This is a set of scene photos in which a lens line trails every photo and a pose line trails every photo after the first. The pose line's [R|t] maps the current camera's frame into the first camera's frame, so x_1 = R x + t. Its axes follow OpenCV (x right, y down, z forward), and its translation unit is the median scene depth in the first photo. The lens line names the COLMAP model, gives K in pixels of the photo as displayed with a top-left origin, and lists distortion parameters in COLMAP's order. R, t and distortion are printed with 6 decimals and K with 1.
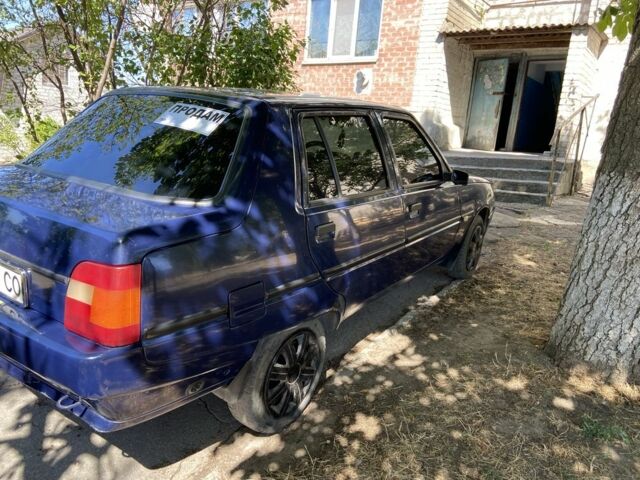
lens RADIAL K [[485.4, 0, 311.8], [0, 485.4, 235.9], [0, 0, 1]] dist [0.004012, -0.008379]
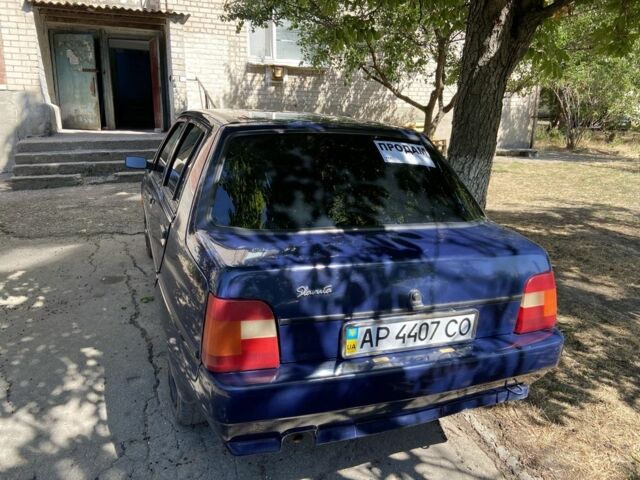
lens RADIAL K [[485.4, 0, 311.8], [0, 485.4, 235.9], [0, 0, 1]] dist [0.004012, -0.008379]
pose [[0.569550, -0.242860, 0.785259, -0.235167], [0.190116, 0.968370, 0.161600, -0.049522], [-0.799668, 0.057251, 0.597707, 0.087510]]
